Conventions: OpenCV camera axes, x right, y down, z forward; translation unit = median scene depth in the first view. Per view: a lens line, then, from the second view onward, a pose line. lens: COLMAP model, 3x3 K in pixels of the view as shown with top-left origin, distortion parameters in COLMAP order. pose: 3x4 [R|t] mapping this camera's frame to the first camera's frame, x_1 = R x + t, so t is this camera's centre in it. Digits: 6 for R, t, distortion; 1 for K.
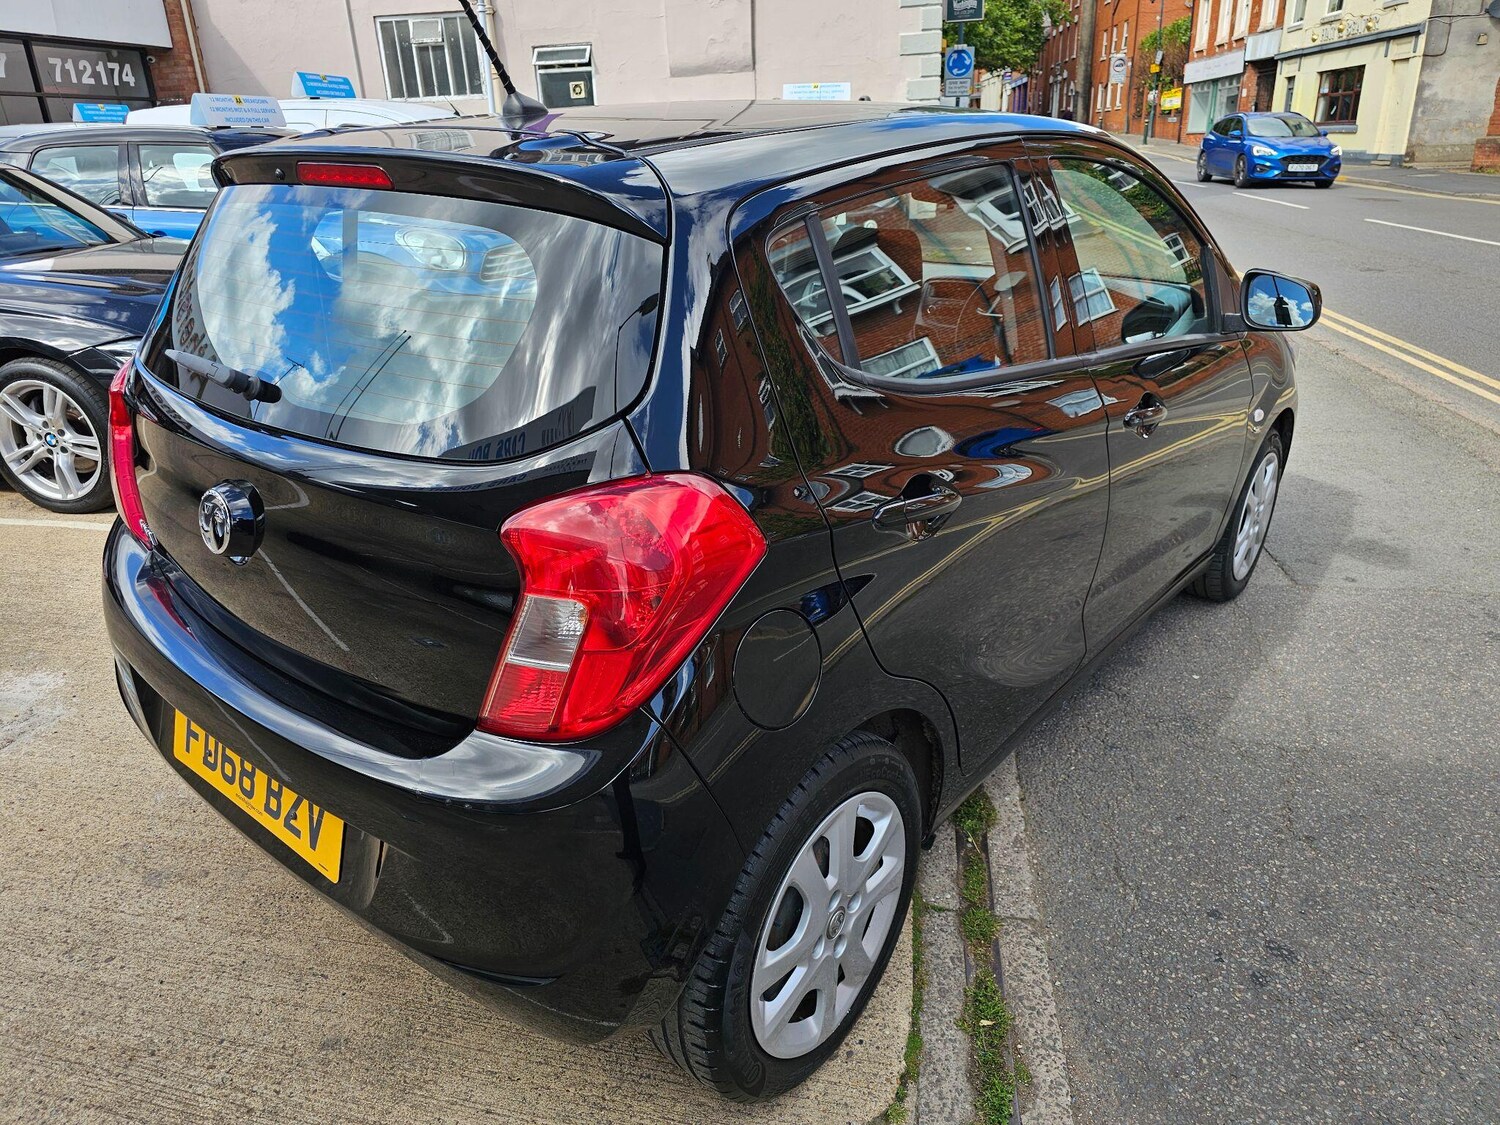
lens RADIAL K [[1009.3, 0, 738.6], [0, 1009.3, 559.7], [0, 0, 1]] dist [0.042417, -0.036569]
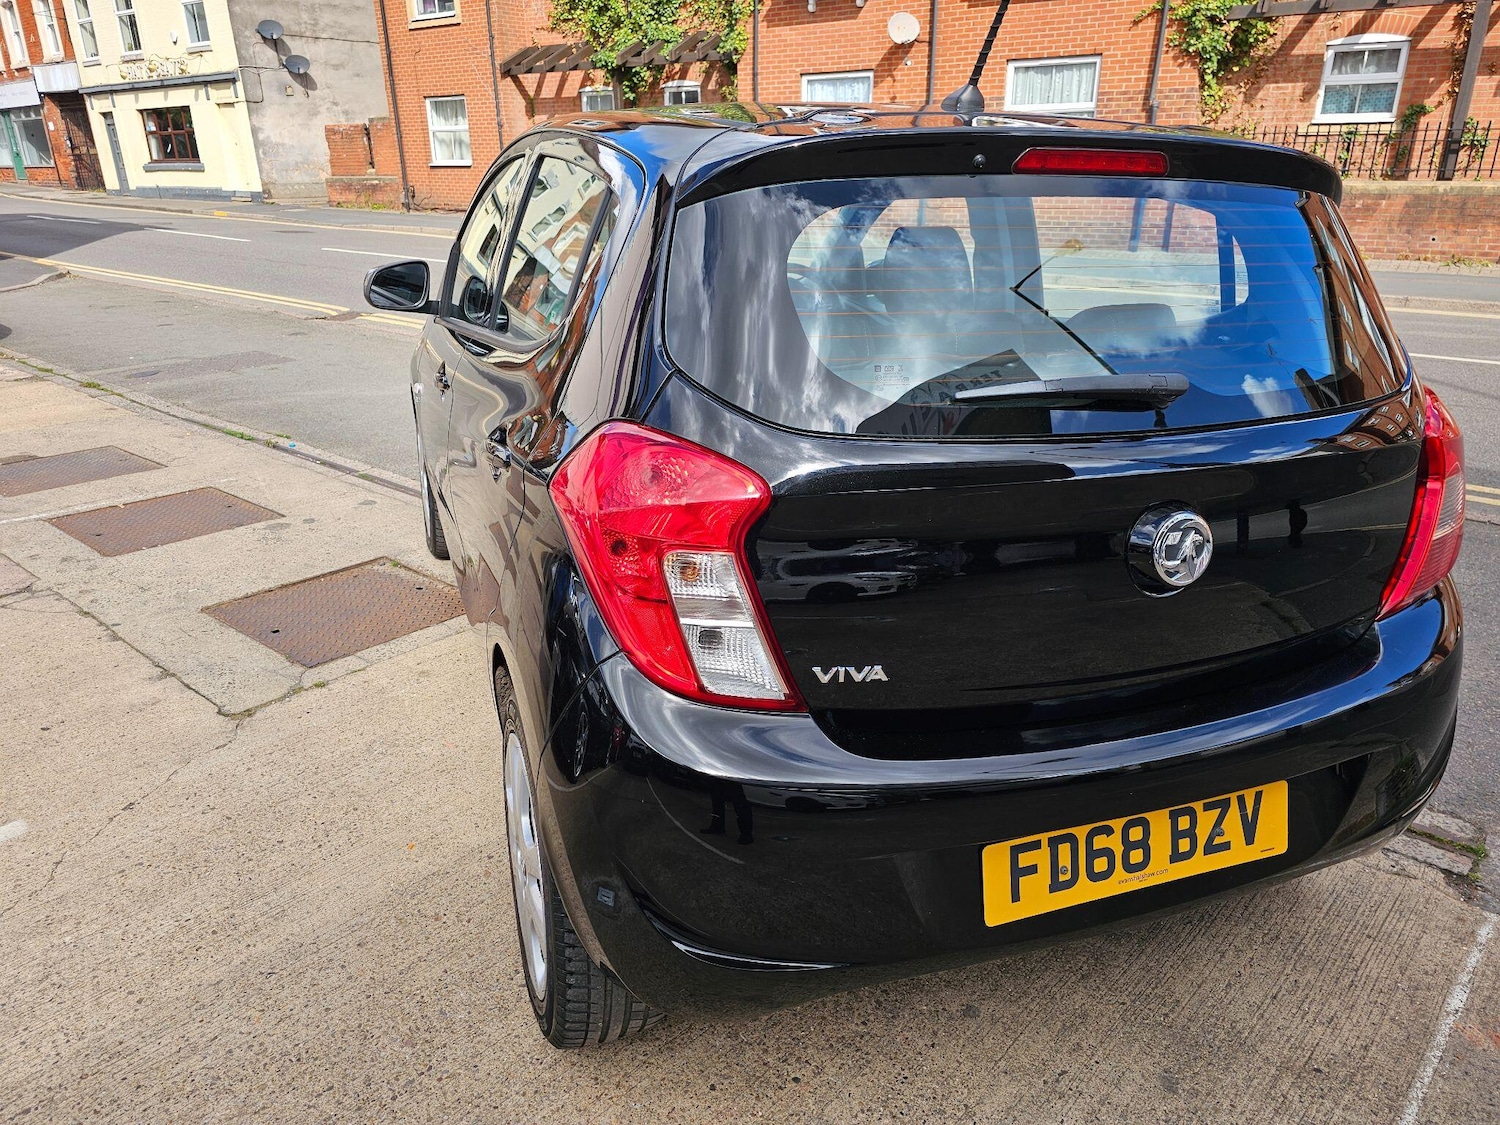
lens RADIAL K [[1002.1, 0, 743.6], [0, 1002.1, 562.3], [0, 0, 1]] dist [0.038534, -0.032129]
pose [[0.507675, -0.293308, 0.810085, -0.137497], [0.316318, 0.938055, 0.141408, -0.026208], [-0.801380, 0.184455, 0.569005, 0.078790]]
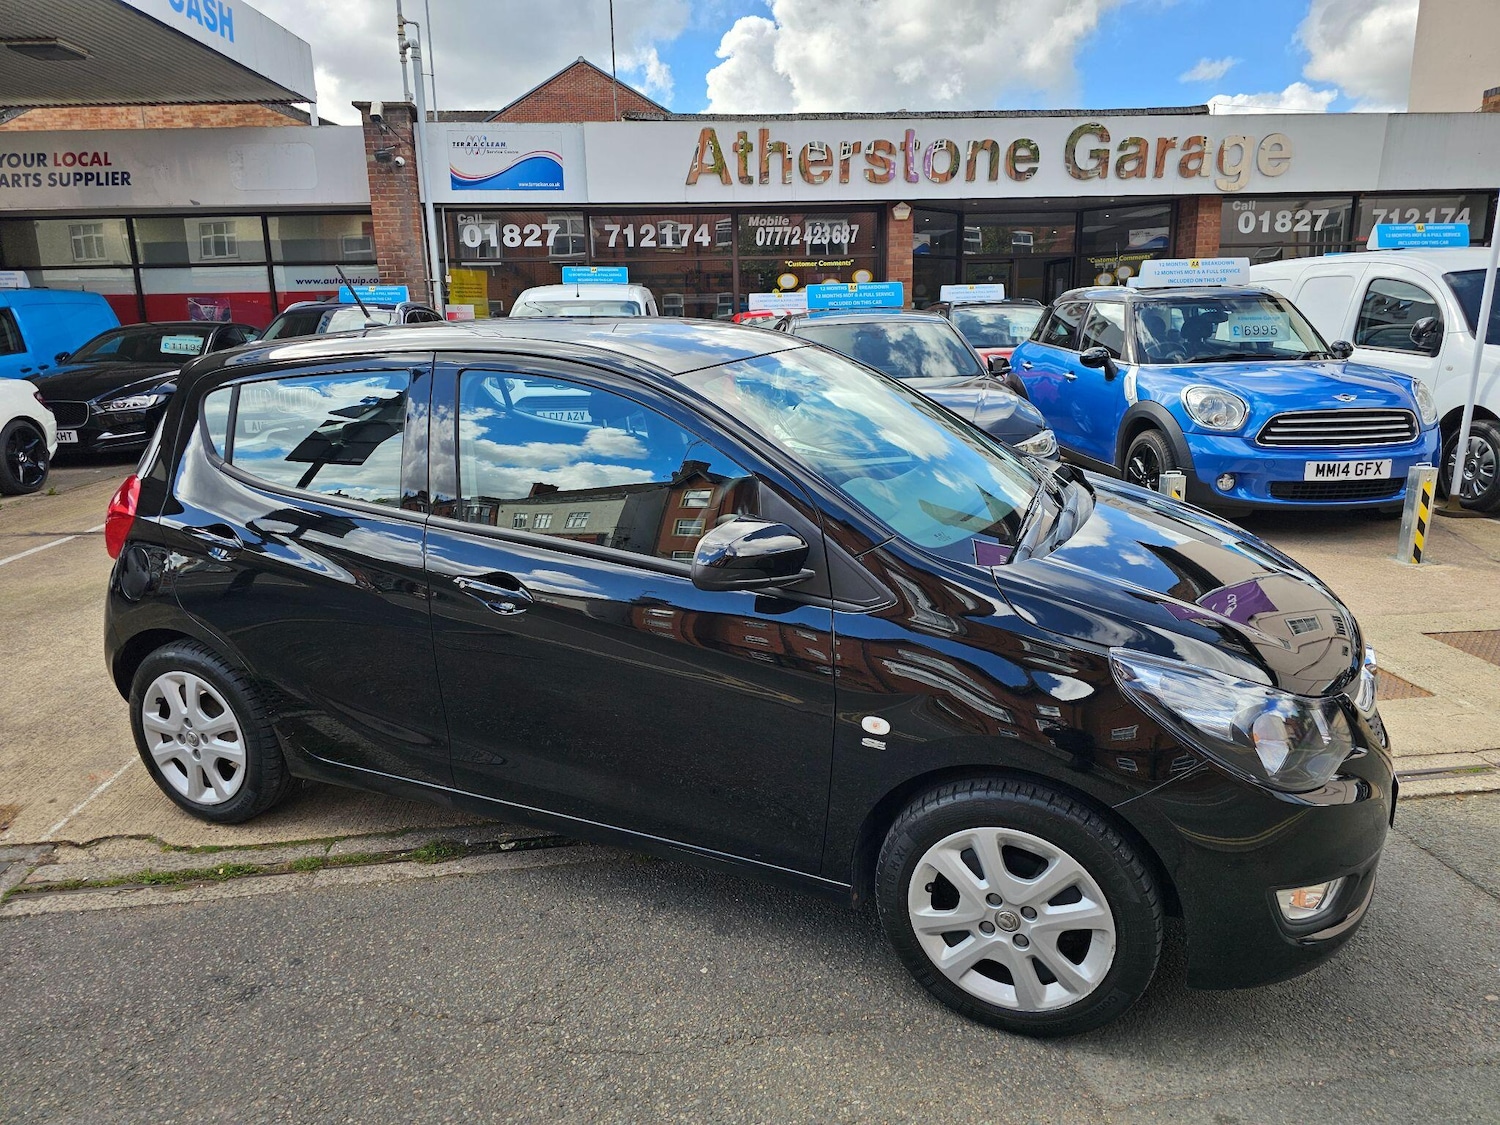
lens RADIAL K [[1010.1, 0, 745.4], [0, 1010.1, 563.1], [0, 0, 1]] dist [0.045815, -0.042178]
pose [[0.280062, 0.252876, -0.926077, 0.219771], [-0.351435, 0.924722, 0.146226, -0.063052], [0.893341, 0.284503, 0.347849, 0.122603]]
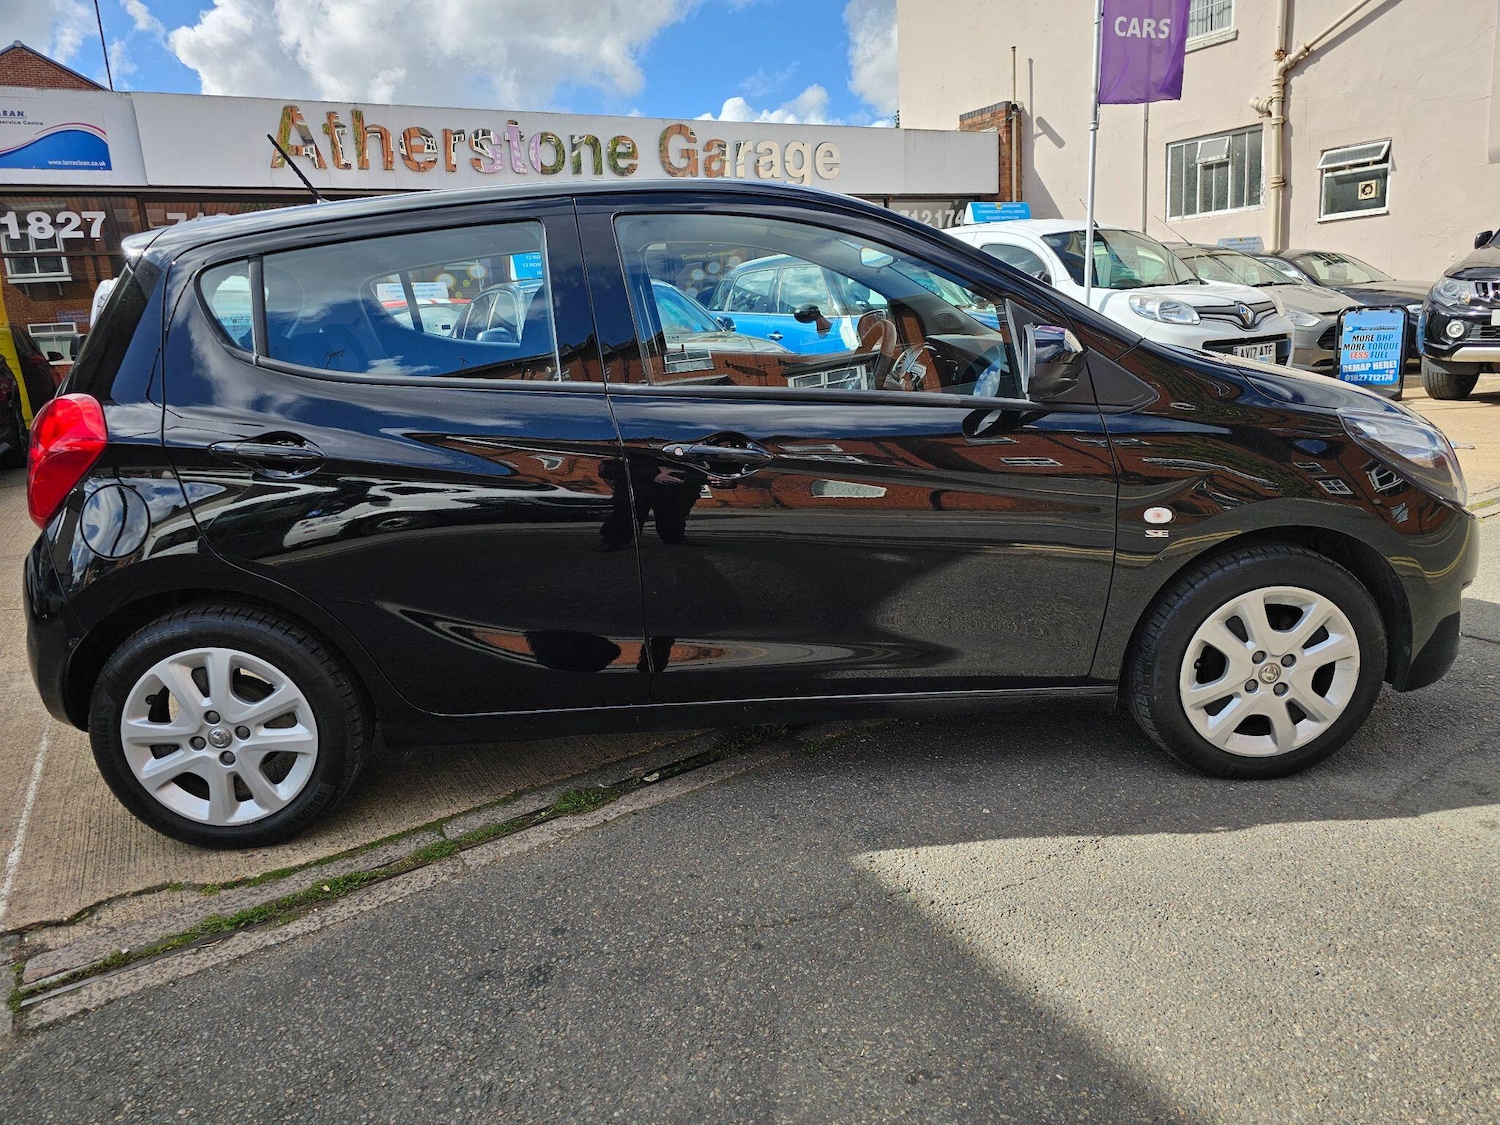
lens RADIAL K [[1001.4, 0, 745.7], [0, 1001.4, 557.9], [0, 0, 1]] dist [0.047159, -0.037862]
pose [[0.677235, 0.161206, -0.717889, 0.165956], [-0.240213, 0.970682, -0.008637, -0.005758], [0.695450, 0.178296, 0.696104, 0.050029]]
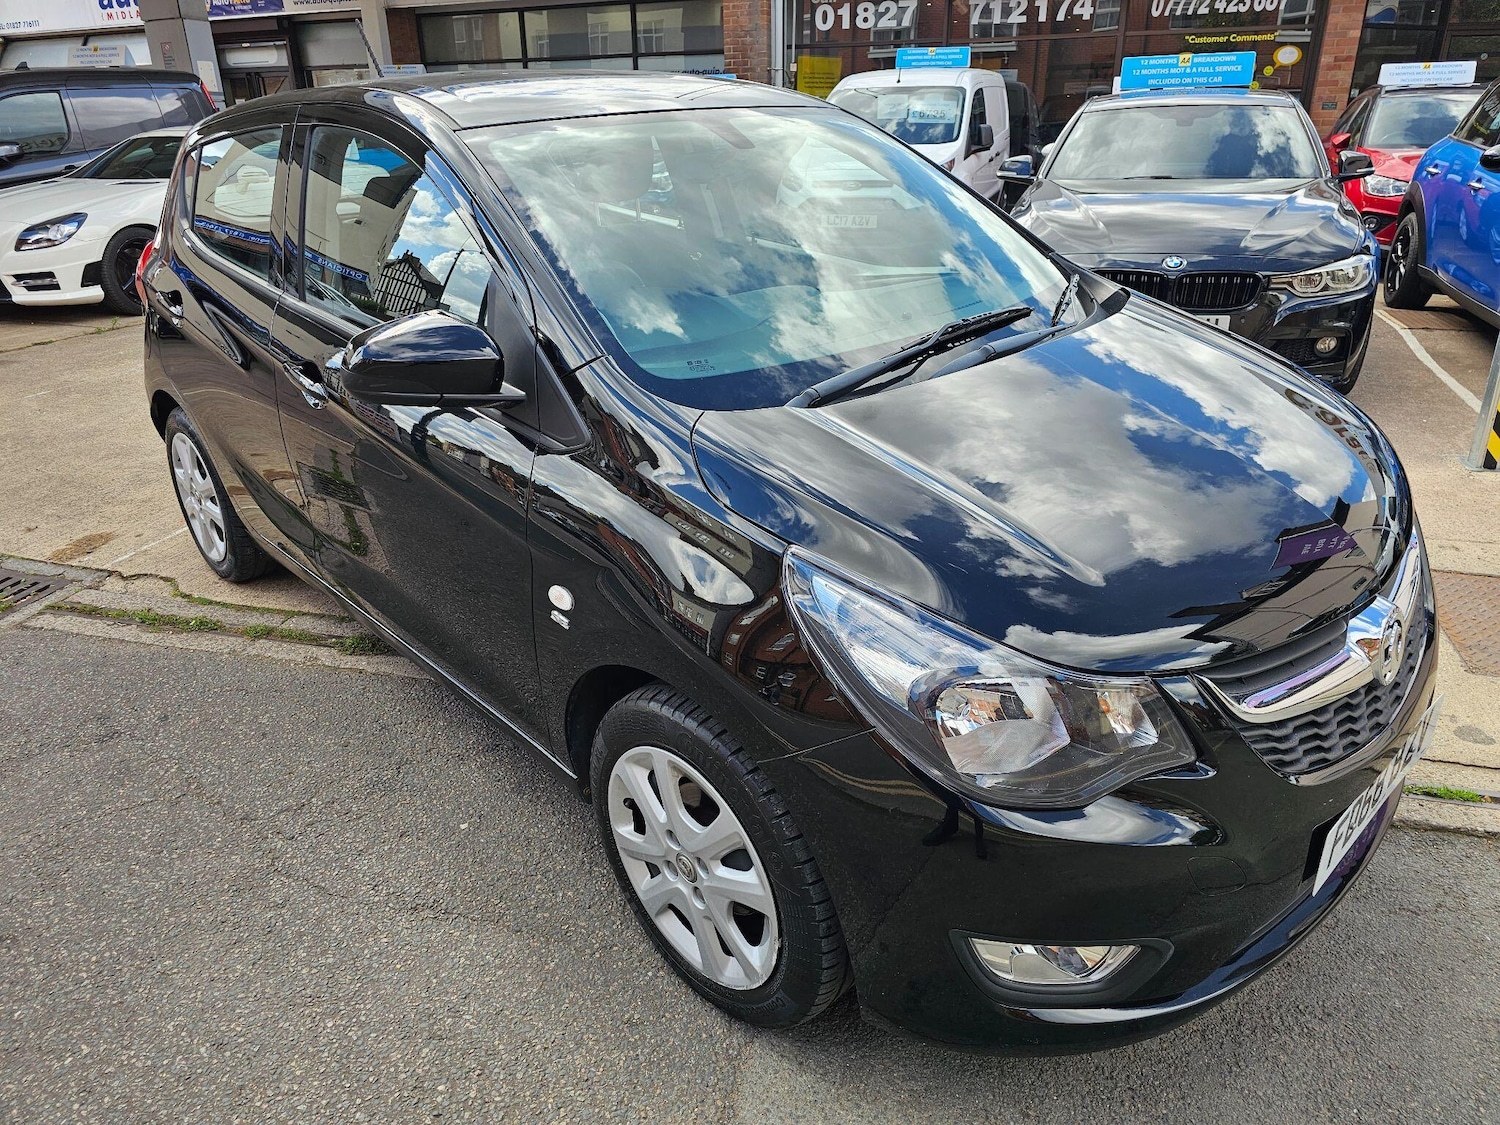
lens RADIAL K [[1014.3, 0, 741.9], [0, 1014.3, 546.5], [0, 0, 1]] dist [0.047447, -0.048959]
pose [[-0.124329, 0.409398, -0.903845, 0.196450], [-0.355118, 0.832216, 0.425802, -0.087594], [0.926517, 0.373911, 0.041916, 0.206701]]
